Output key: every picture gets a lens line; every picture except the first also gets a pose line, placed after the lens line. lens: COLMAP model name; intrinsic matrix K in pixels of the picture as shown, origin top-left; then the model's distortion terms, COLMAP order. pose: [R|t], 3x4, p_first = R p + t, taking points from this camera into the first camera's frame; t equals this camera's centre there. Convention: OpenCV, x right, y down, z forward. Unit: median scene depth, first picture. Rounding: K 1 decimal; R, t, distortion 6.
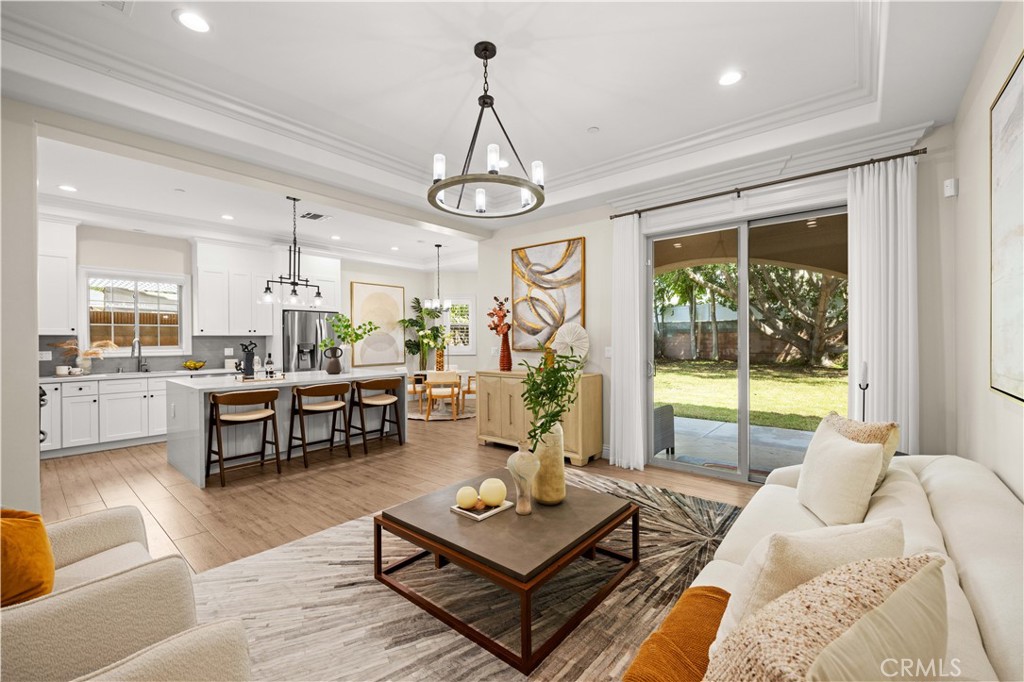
lens RADIAL K [[426.8, 0, 512.0], [0, 426.8, 341.0], [0, 0, 1]] dist [0.002369, 0.000238]
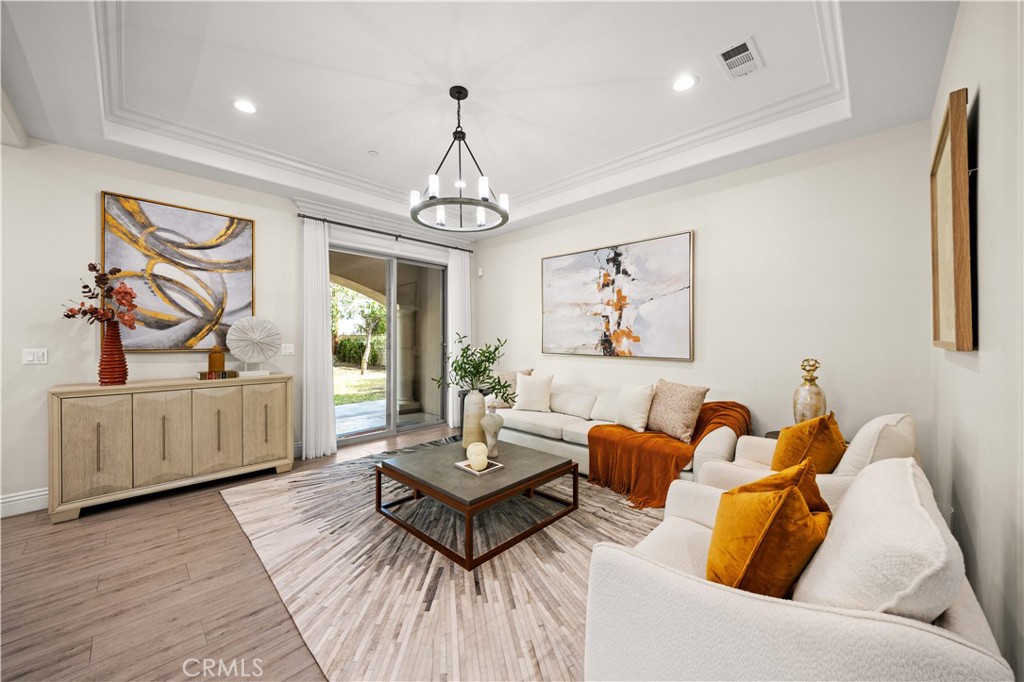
lens RADIAL K [[378.4, 0, 512.0], [0, 378.4, 341.0], [0, 0, 1]] dist [0.000799, -0.000027]
pose [[0.057543, 0.001754, 0.998341, -0.583806], [0.006839, 0.999974, -0.002151, 0.012199], [-0.998320, 0.006952, 0.057530, 0.415492]]
